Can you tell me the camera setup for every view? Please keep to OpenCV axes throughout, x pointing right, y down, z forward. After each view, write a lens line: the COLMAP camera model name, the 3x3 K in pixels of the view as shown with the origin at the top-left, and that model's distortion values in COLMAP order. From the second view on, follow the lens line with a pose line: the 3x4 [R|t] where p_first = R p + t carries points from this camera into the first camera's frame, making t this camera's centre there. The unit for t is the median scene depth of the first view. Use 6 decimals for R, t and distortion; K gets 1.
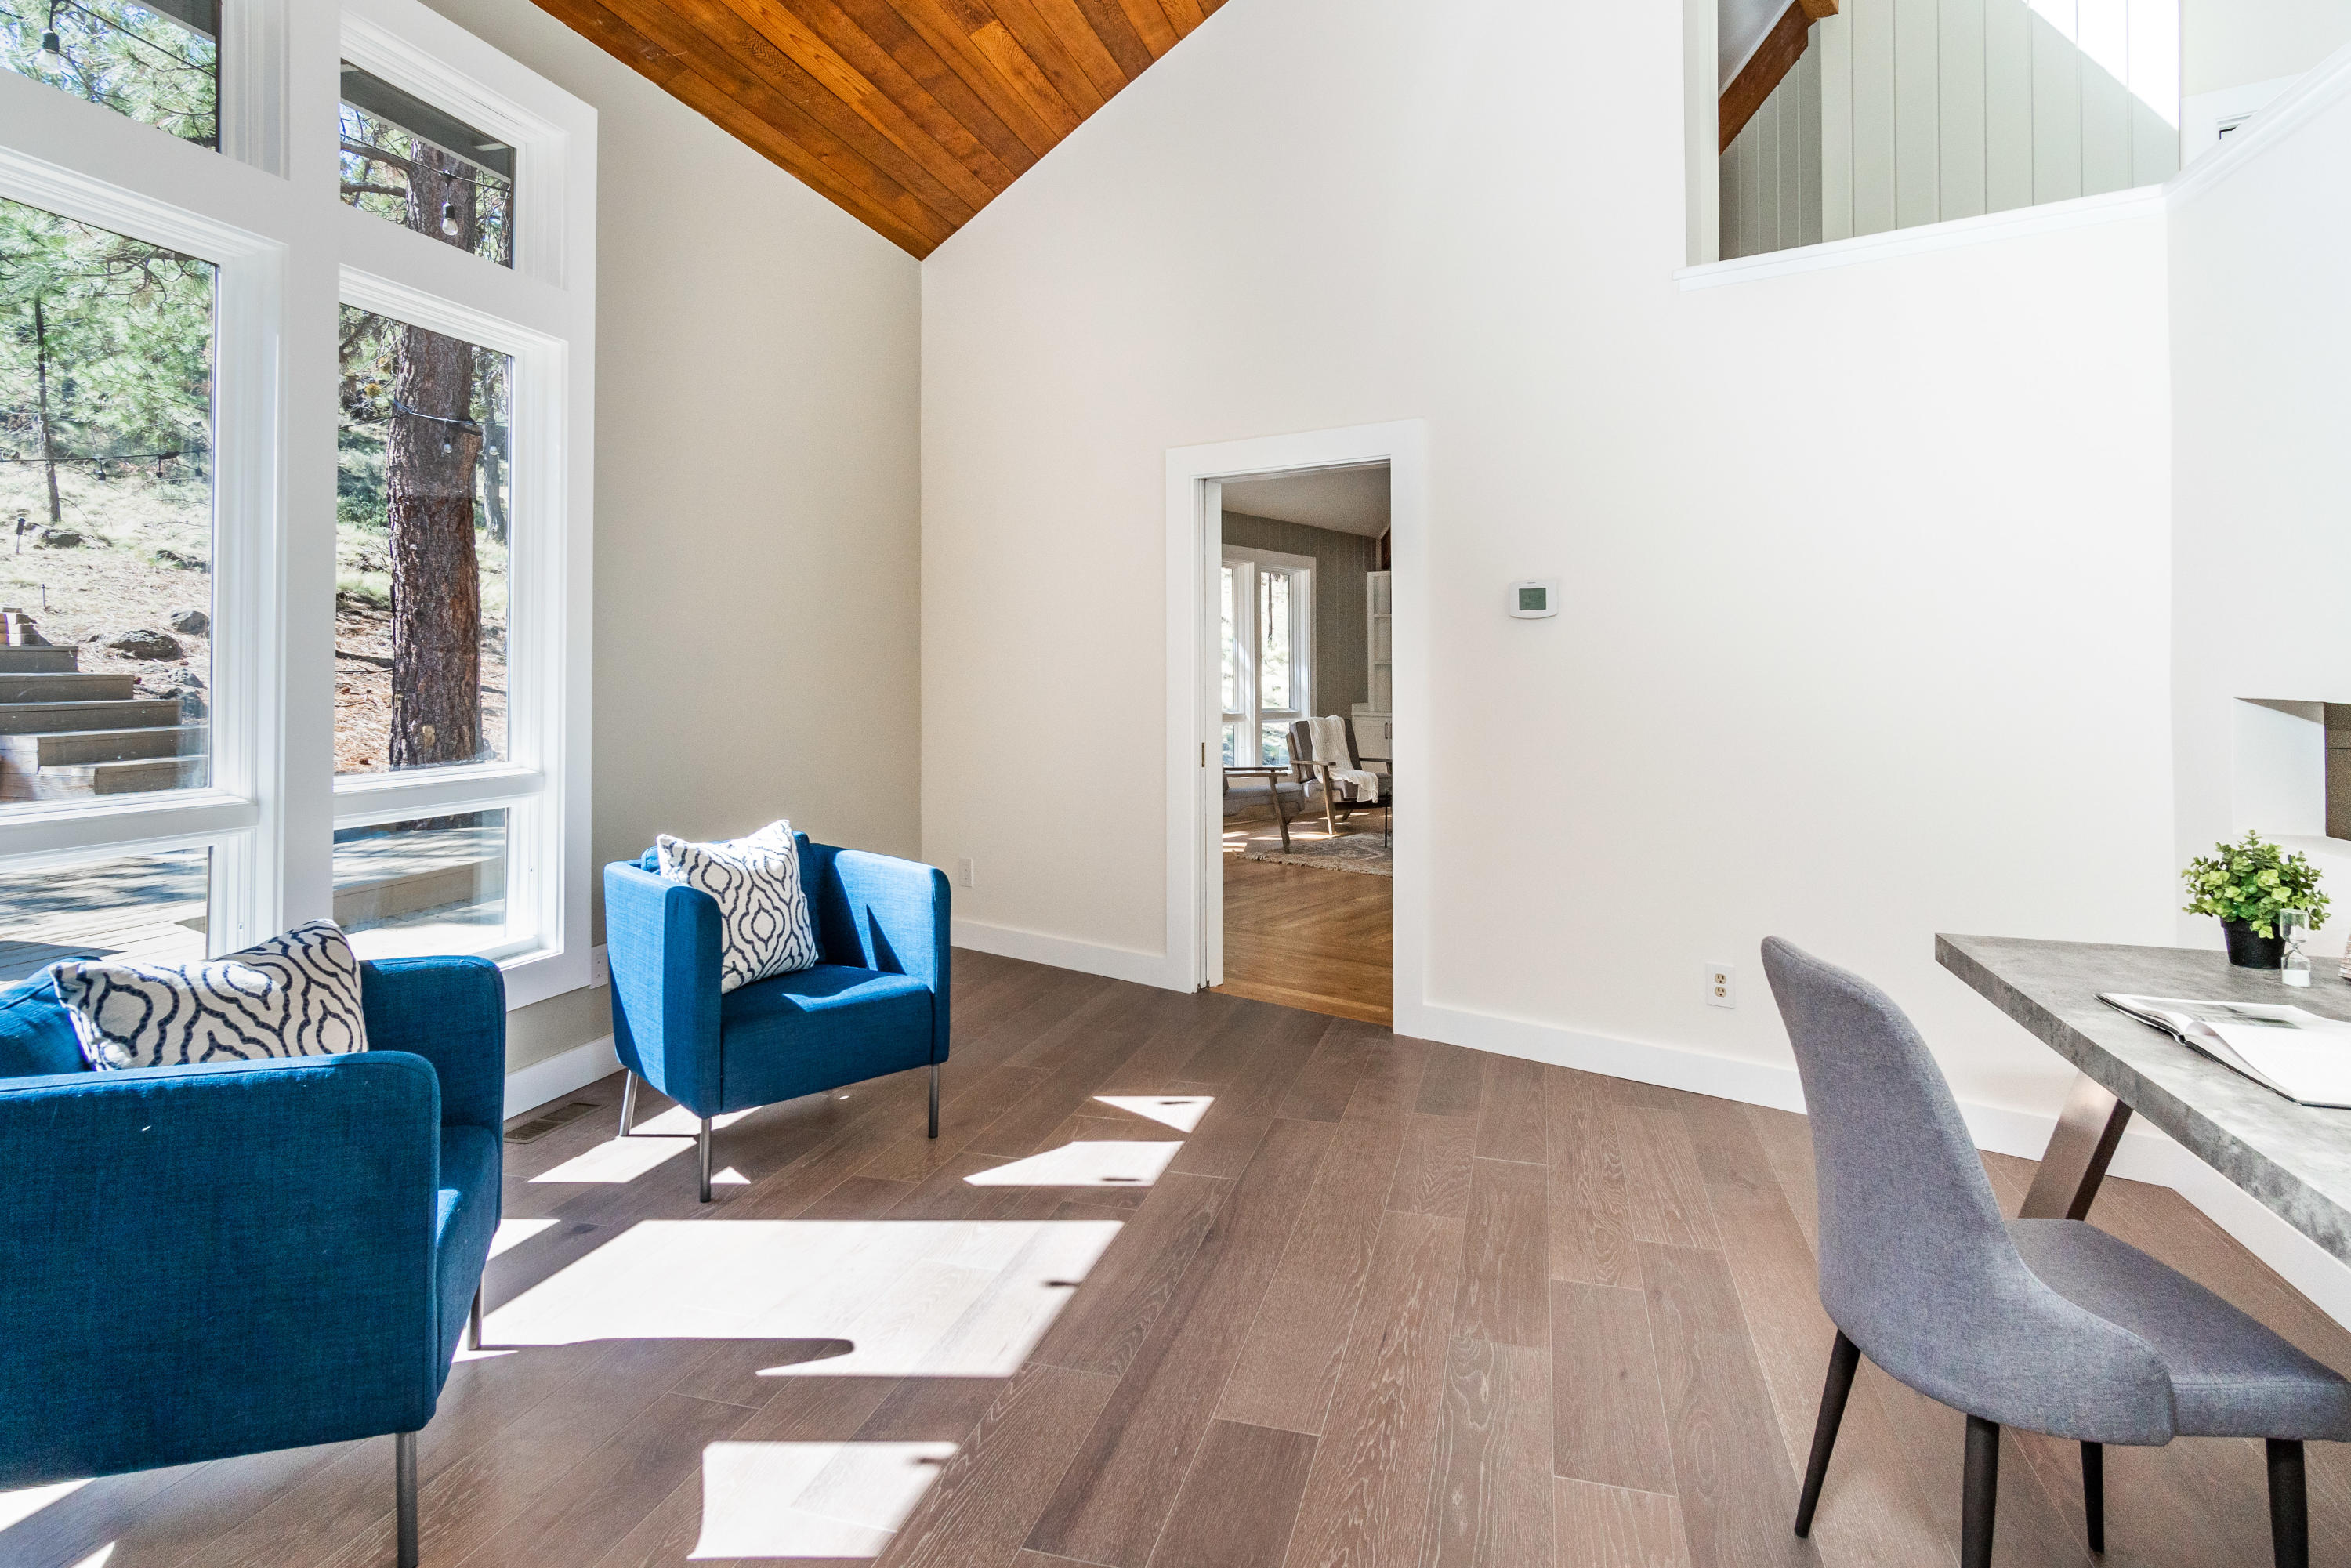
lens RADIAL K [[1309.3, 0, 1153.5], [0, 1309.3, 657.5], [0, 0, 1]] dist [0.003227, 0.000264]
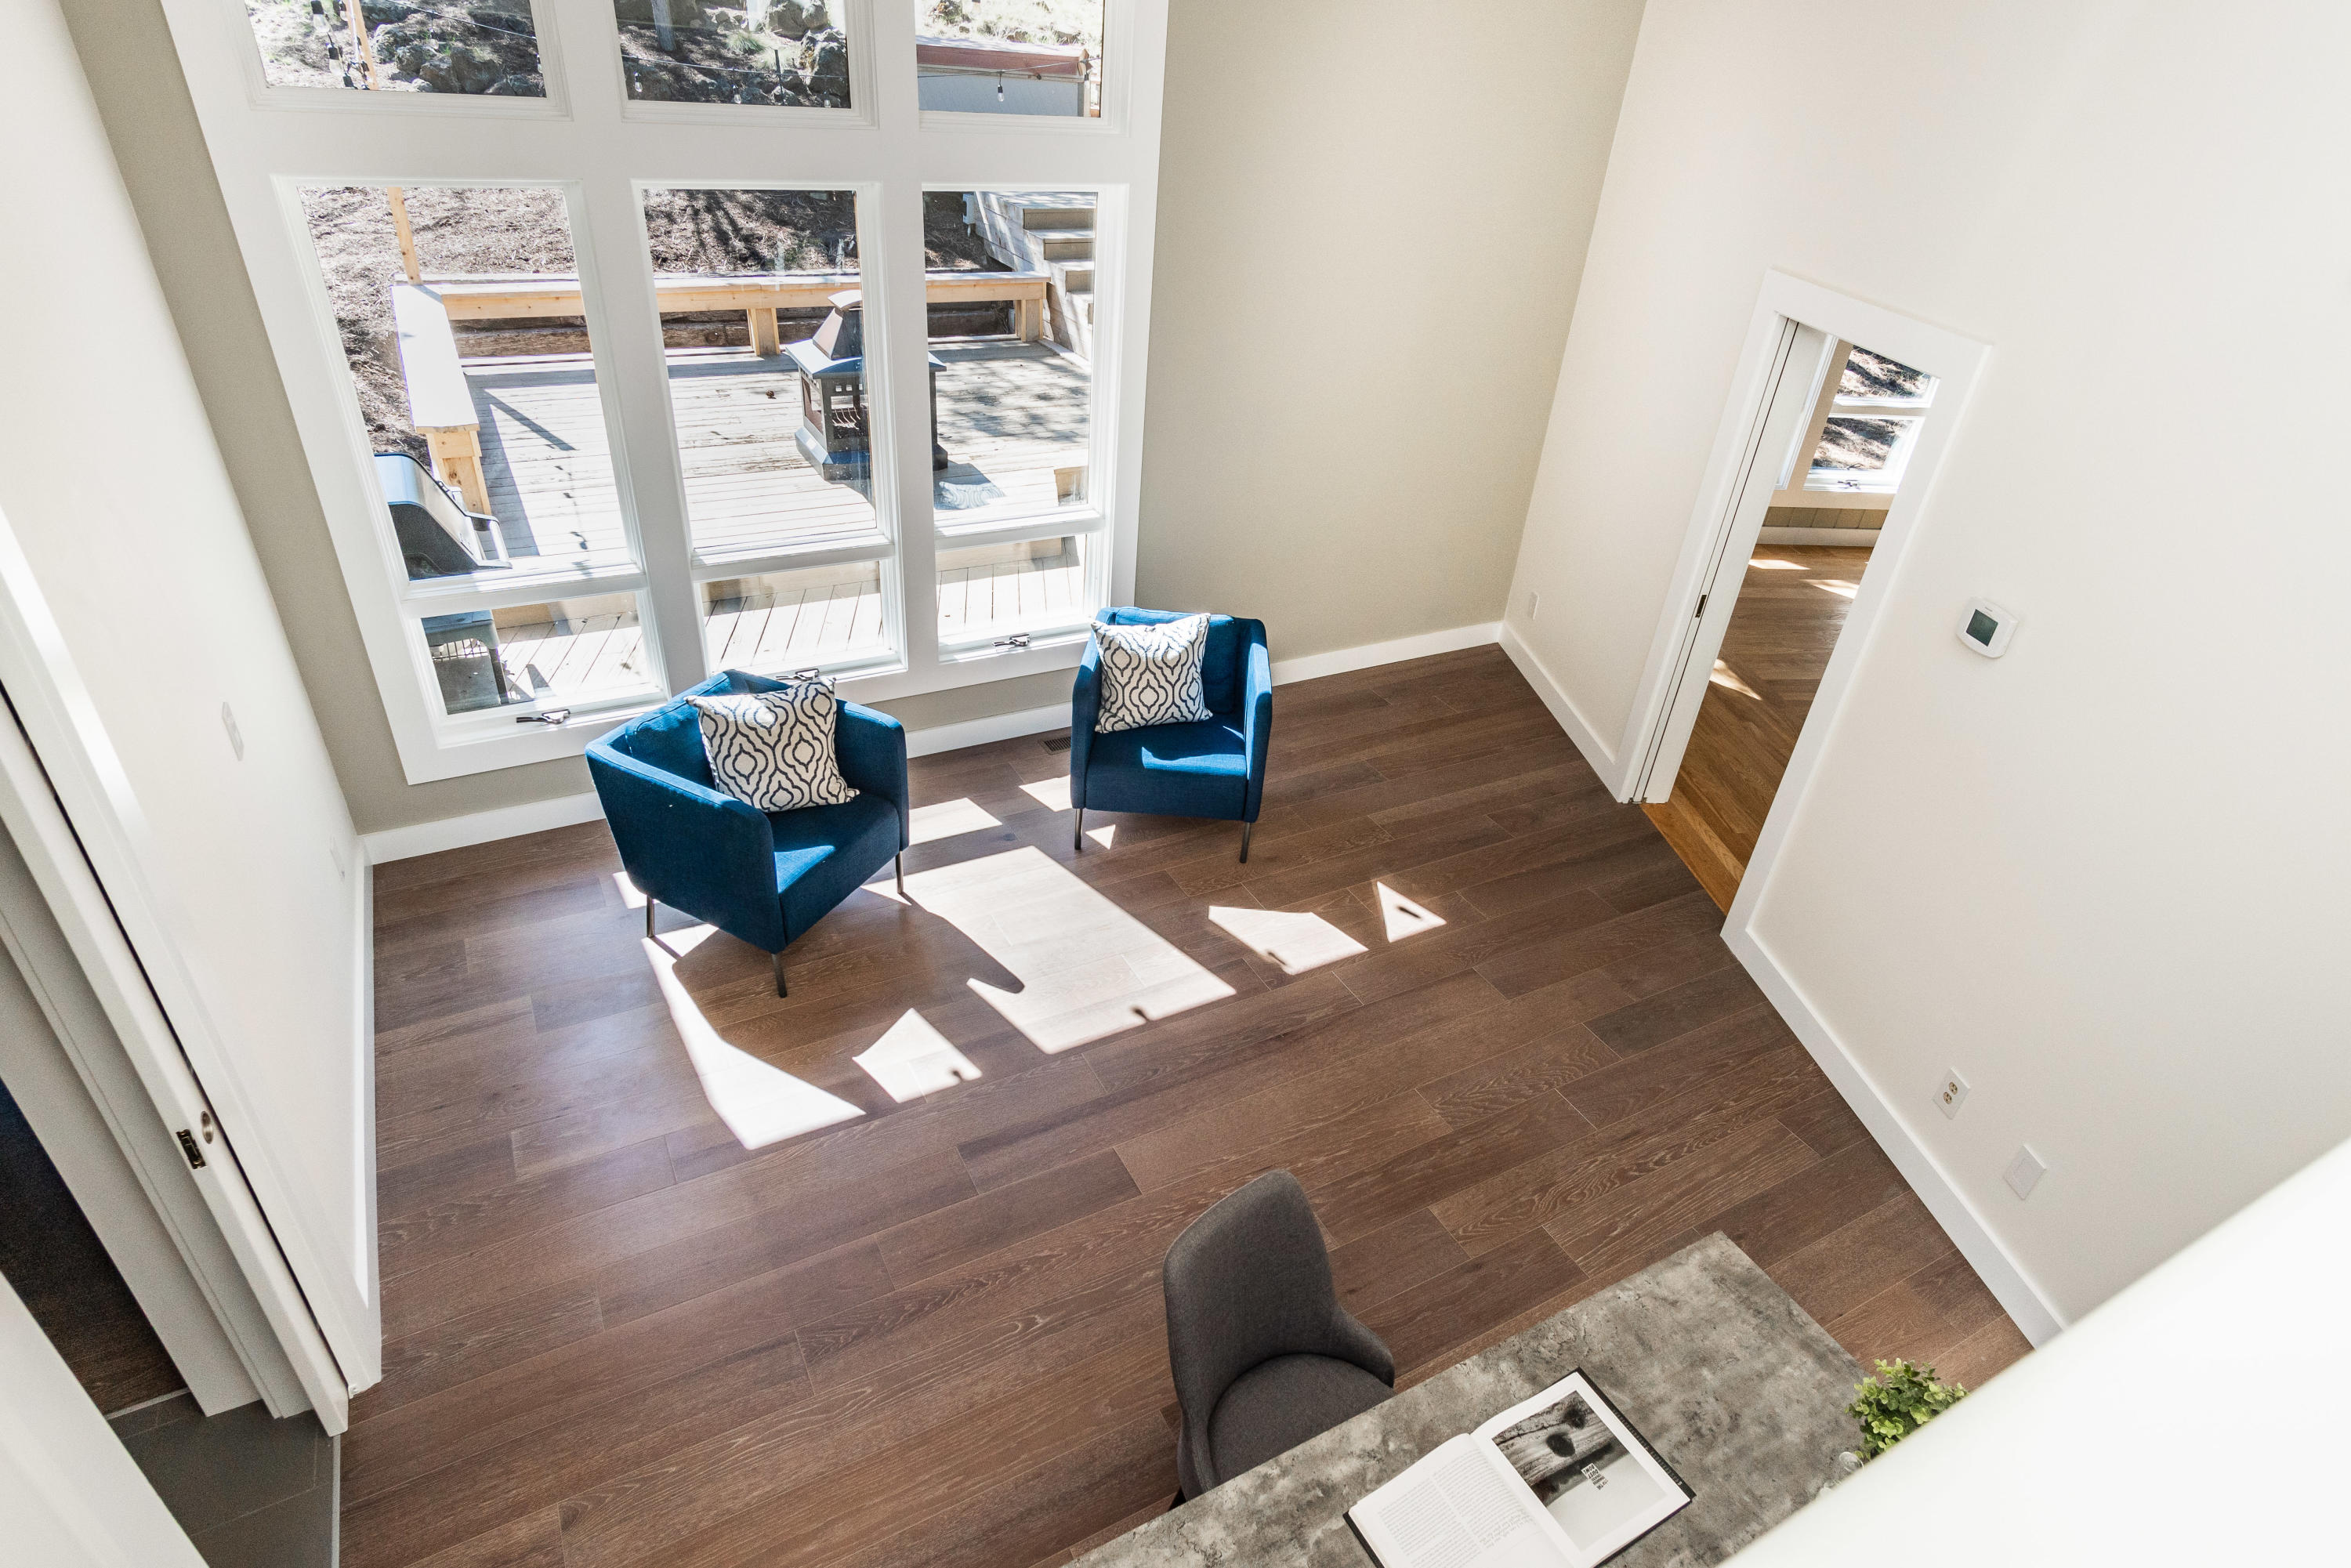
lens RADIAL K [[1221.6, 0, 1174.6], [0, 1221.6, 786.3], [0, 0, 1]] dist [0.005406, 0.000239]
pose [[0.699489, 0.416698, -0.580585, 0.616739], [-0.055337, 0.841554, 0.537331, -0.494574], [0.712498, -0.343729, 0.611717, 0.180576]]
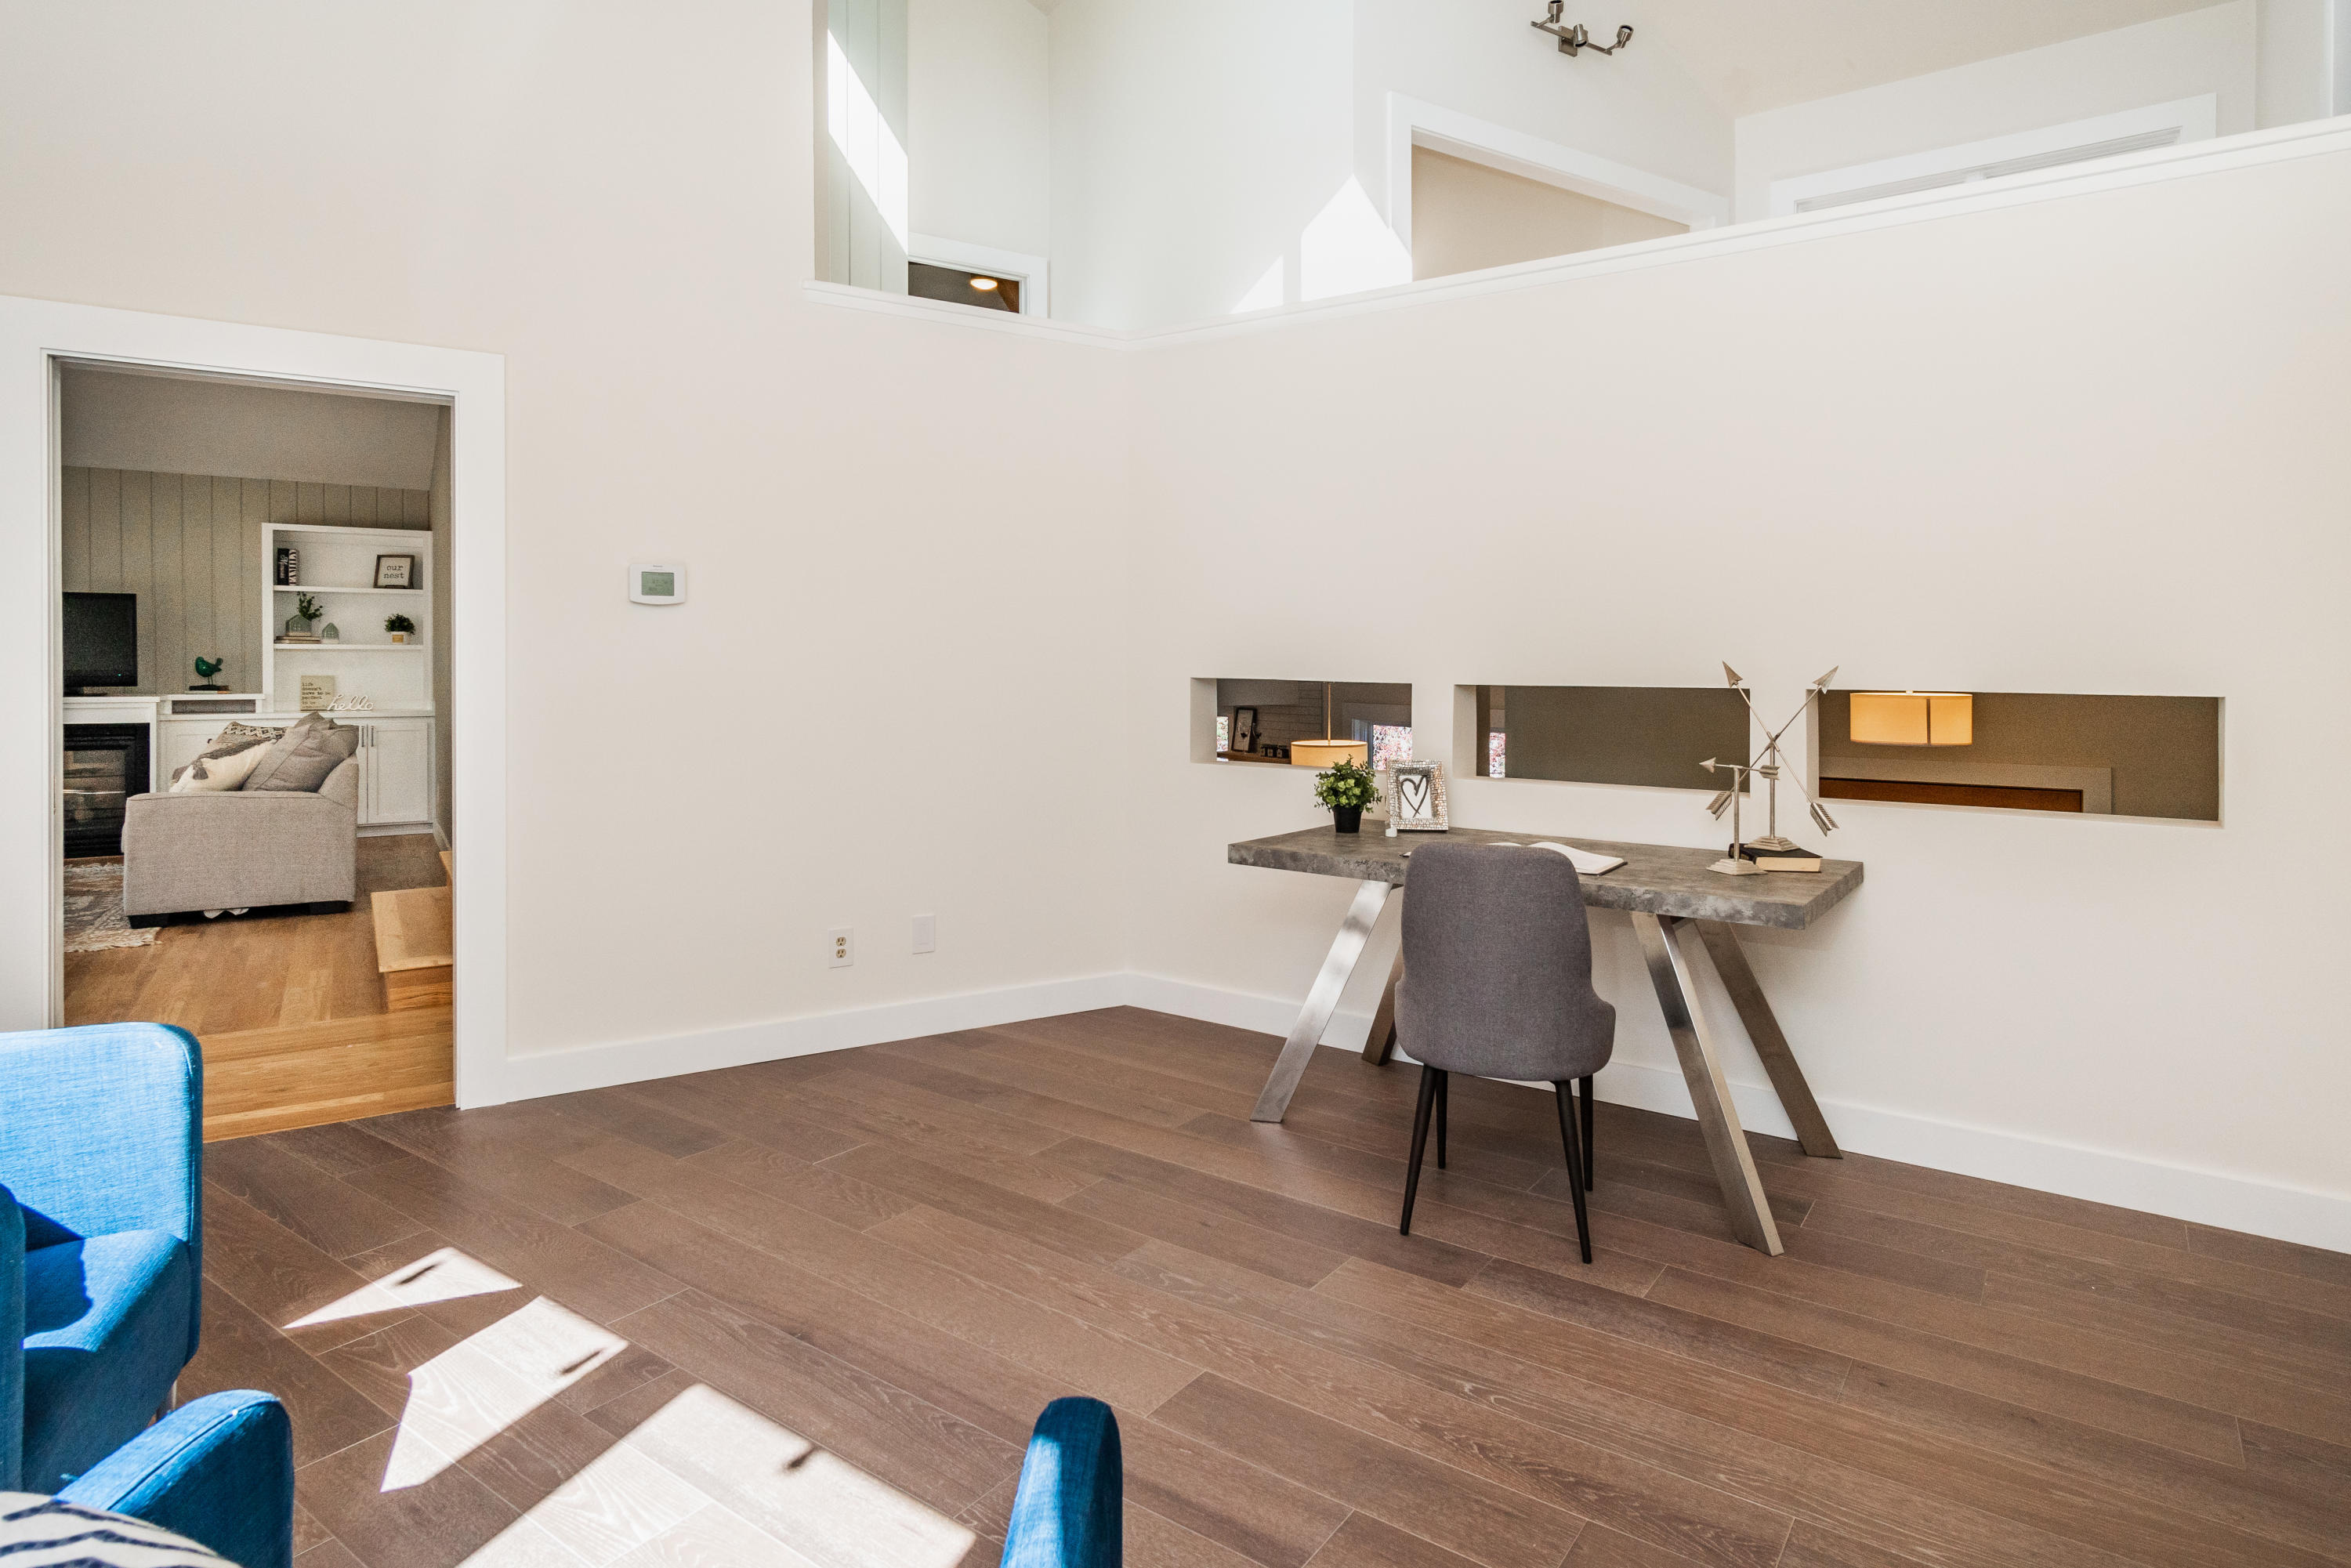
lens RADIAL K [[1309.3, 0, 1189.9], [0, 1309.3, 667.7], [0, 0, 1]] dist [0.003227, 0.000264]
pose [[0.334497, -0.013341, 0.942302, -0.642790], [-0.009883, 0.999795, 0.017663, -0.006919], [-0.942345, -0.015221, 0.334296, 0.471243]]
